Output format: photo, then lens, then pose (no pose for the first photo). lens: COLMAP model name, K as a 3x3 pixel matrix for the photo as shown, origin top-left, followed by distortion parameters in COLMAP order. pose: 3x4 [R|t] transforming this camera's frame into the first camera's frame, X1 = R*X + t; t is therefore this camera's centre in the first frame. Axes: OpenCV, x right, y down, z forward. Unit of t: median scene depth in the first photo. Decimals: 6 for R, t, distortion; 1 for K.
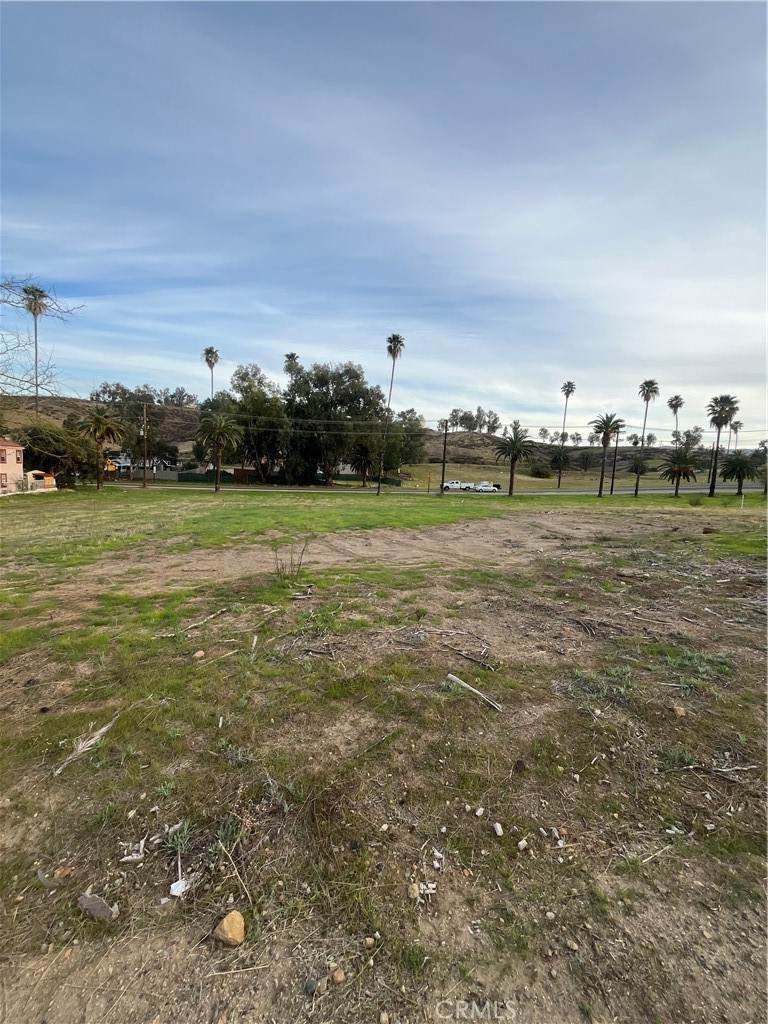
lens RADIAL K [[417.5, 0, 383.6], [0, 417.5, 511.9], [0, 0, 1]] dist [-0.001514, -0.000683]
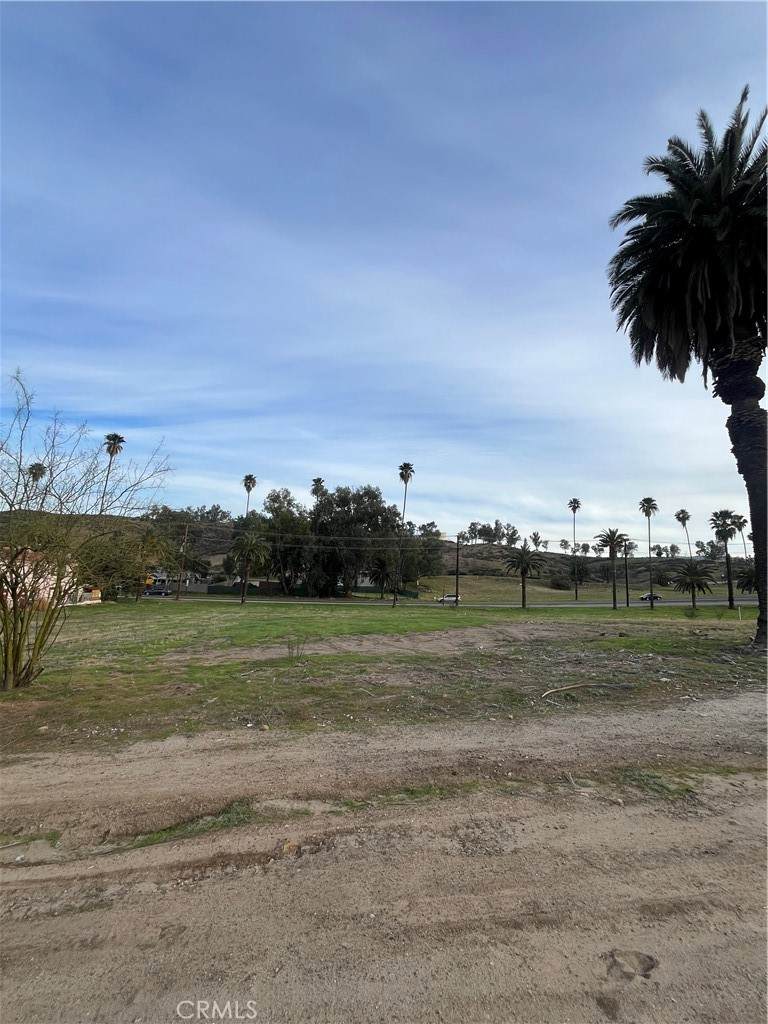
lens RADIAL K [[417.5, 0, 383.3], [0, 417.5, 511.8], [0, 0, 1]] dist [-0.001514, -0.000683]
pose [[0.998415, -0.011640, -0.055063, 0.074455], [-0.003203, 0.965038, -0.262090, 0.011638], [0.056189, 0.261851, 0.963471, -0.247545]]
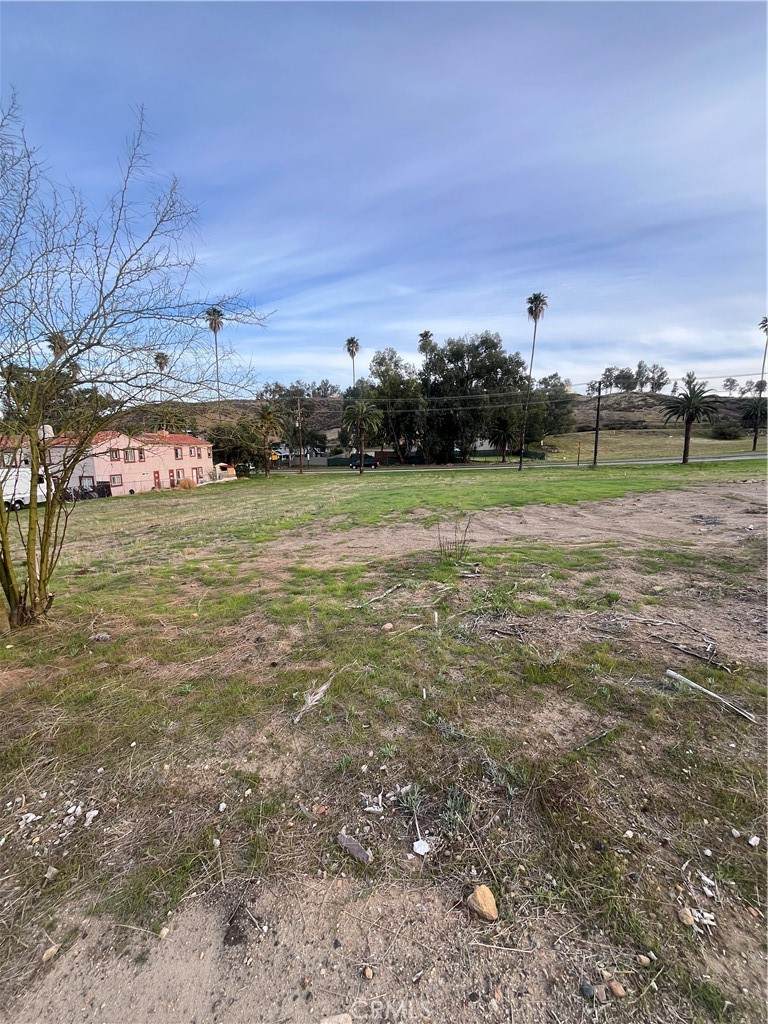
lens RADIAL K [[417.5, 0, 381.7], [0, 417.5, 511.7], [0, 0, 1]] dist [-0.001514, -0.000683]
pose [[0.946360, -0.015497, -0.322741, -0.021949], [0.032069, 0.998422, 0.046092, 0.000233], [0.321518, -0.053970, 0.945364, 0.001539]]
